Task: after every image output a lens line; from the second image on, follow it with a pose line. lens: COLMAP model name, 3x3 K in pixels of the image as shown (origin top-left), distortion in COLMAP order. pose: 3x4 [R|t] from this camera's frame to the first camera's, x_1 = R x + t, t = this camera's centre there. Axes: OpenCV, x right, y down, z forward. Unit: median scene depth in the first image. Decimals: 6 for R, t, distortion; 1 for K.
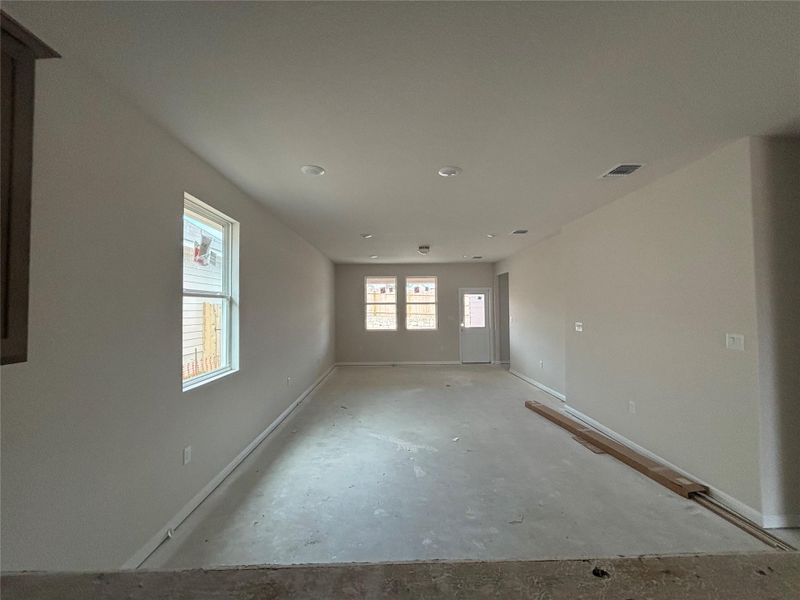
lens RADIAL K [[321.3, 0, 400.0], [0, 321.3, 300.0], [0, 0, 1]] dist [0.000915, -0.000013]
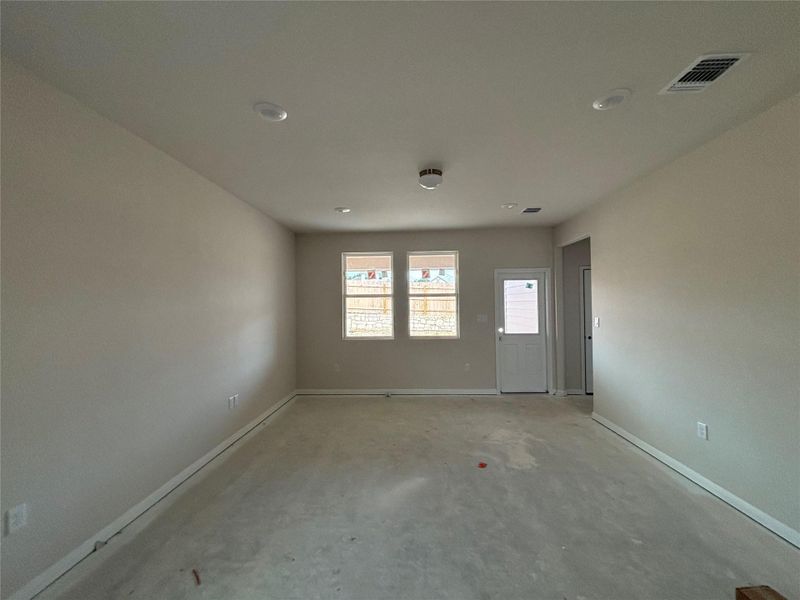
lens RADIAL K [[321.3, 0, 400.0], [0, 321.3, 300.0], [0, 0, 1]] dist [0.000915, -0.000013]
pose [[0.997836, -0.001894, -0.065722, 0.046967], [0.002591, 0.999941, 0.010521, 0.014754], [0.065699, -0.010669, 0.997782, 0.407066]]
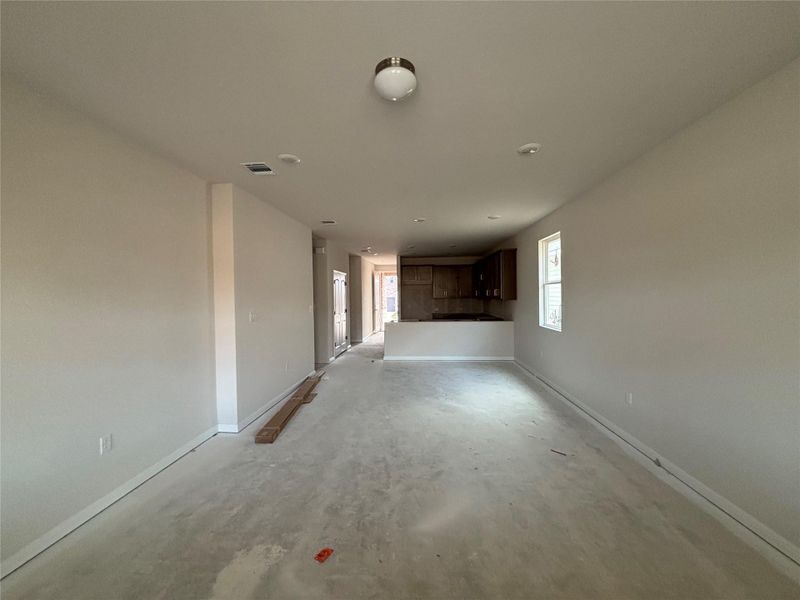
lens RADIAL K [[321.3, 0, 400.0], [0, 321.3, 300.0], [0, 0, 1]] dist [0.000915, -0.000013]
pose [[-0.995700, 0.020902, 0.090251, 0.038227], [0.019876, 0.999727, -0.012249, 0.030845], [-0.090483, -0.010402, -0.995844, 1.004378]]
